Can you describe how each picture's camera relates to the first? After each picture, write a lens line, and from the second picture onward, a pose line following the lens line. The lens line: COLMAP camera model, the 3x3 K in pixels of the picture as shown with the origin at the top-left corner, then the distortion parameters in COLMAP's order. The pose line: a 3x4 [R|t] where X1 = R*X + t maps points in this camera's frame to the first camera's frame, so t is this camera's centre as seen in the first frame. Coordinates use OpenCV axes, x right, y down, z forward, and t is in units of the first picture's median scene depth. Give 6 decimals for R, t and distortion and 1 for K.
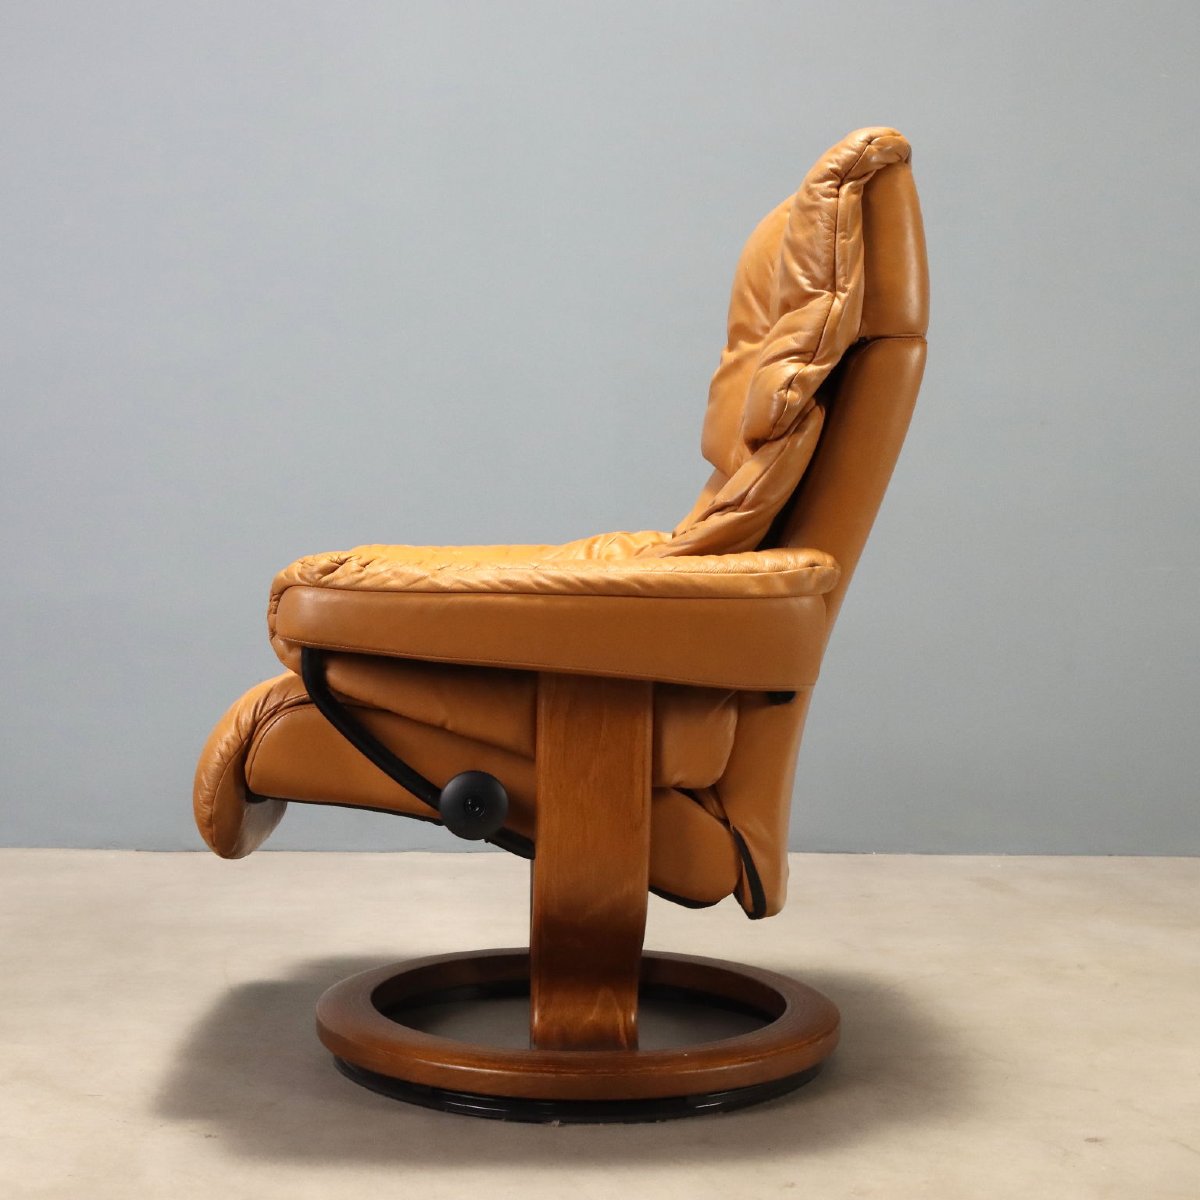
lens RADIAL K [[1803.3, 0, 599.9], [0, 1803.3, 598.2], [0, 0, 1]] dist [-0.078142, 0.000000]
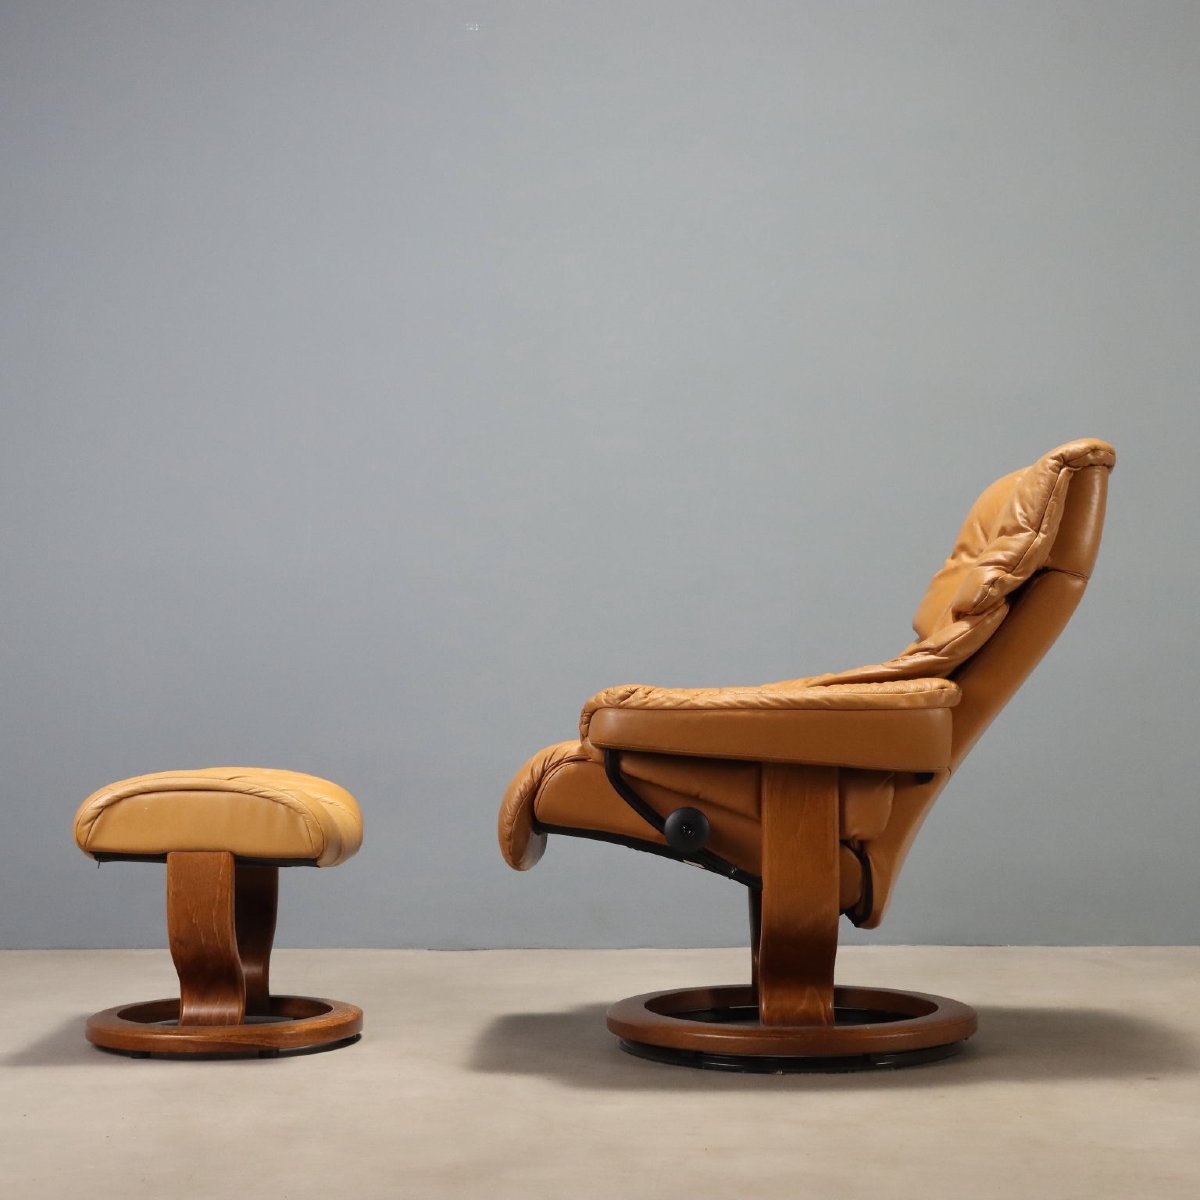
lens RADIAL K [[1803.3, 0, 601.1], [0, 1803.3, 600.9], [0, 0, 1]] dist [-0.078142, 0.000000]
pose [[0.996384, -0.026745, -0.080647, -0.043511], [0.017063, 0.992814, -0.118442, 0.083239], [0.083235, 0.116638, 0.989681, -0.524677]]
